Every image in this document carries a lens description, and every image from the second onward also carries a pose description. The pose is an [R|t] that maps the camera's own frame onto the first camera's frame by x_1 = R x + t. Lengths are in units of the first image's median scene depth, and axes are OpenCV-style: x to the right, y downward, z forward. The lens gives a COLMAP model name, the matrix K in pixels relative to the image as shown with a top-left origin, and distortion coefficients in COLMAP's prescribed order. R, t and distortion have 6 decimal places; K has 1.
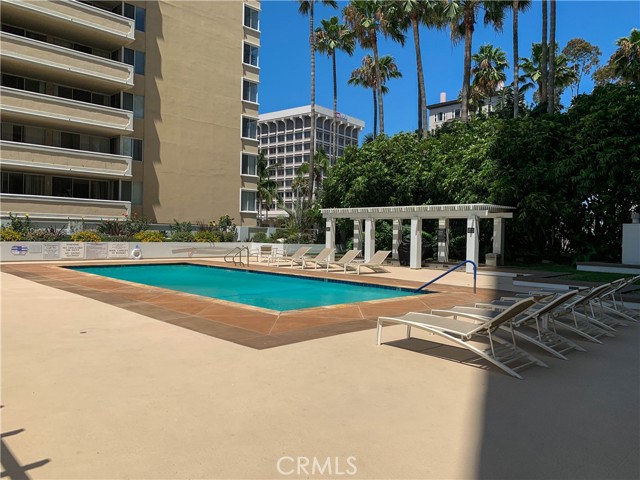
lens RADIAL K [[497.9, 0, 324.5], [0, 497.9, 236.6], [0, 0, 1]] dist [0.019259, -0.032600]
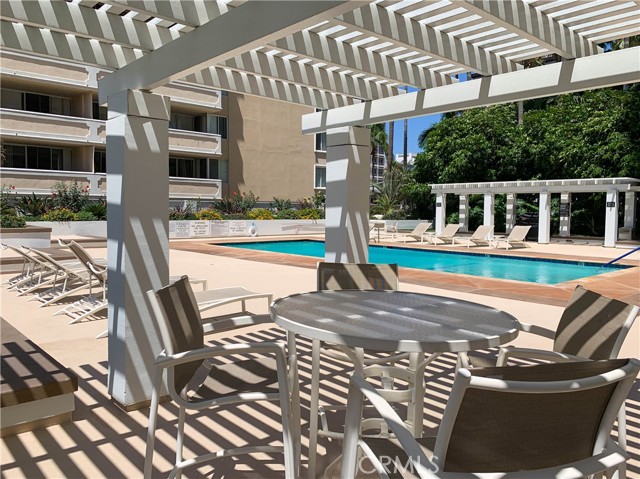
lens RADIAL K [[497.9, 0, 316.1], [0, 497.9, 244.6], [0, 0, 1]] dist [0.019259, -0.032600]
pose [[0.999392, -0.009129, -0.033637, -0.189598], [0.011340, 0.997747, 0.066127, -0.003695], [0.032957, -0.066469, 0.997244, -0.014567]]
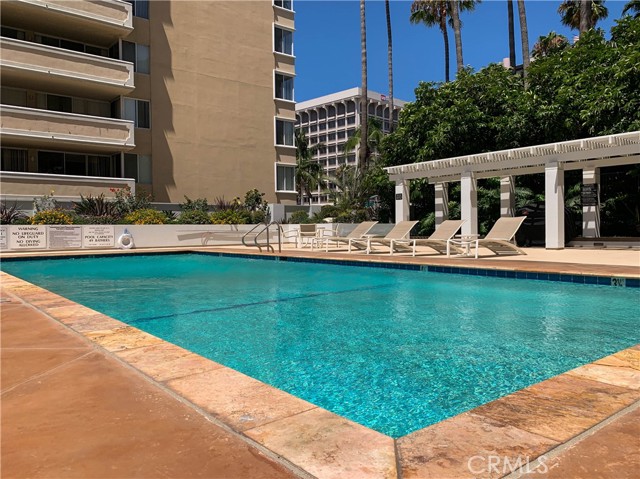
lens RADIAL K [[497.9, 0, 320.9], [0, 497.9, 242.4], [0, 0, 1]] dist [0.019259, -0.032600]
pose [[0.994954, -0.029382, -0.095932, -0.031945], [0.031146, 0.999371, 0.016940, 0.029237], [0.095374, -0.019843, 0.995244, 0.291322]]
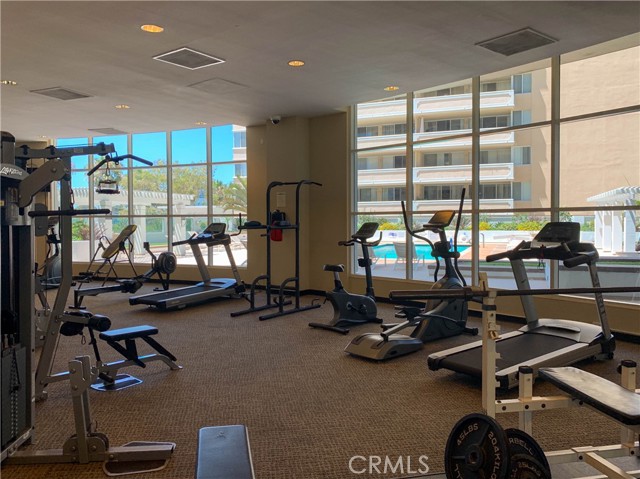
lens RADIAL K [[497.9, 0, 322.4], [0, 497.9, 234.0], [0, 0, 1]] dist [0.019259, -0.032600]
pose [[0.393757, -0.001074, -0.919214, 0.665472], [0.008127, 0.999964, 0.002313, 0.012585], [0.919179, -0.008382, 0.393752, 0.080200]]
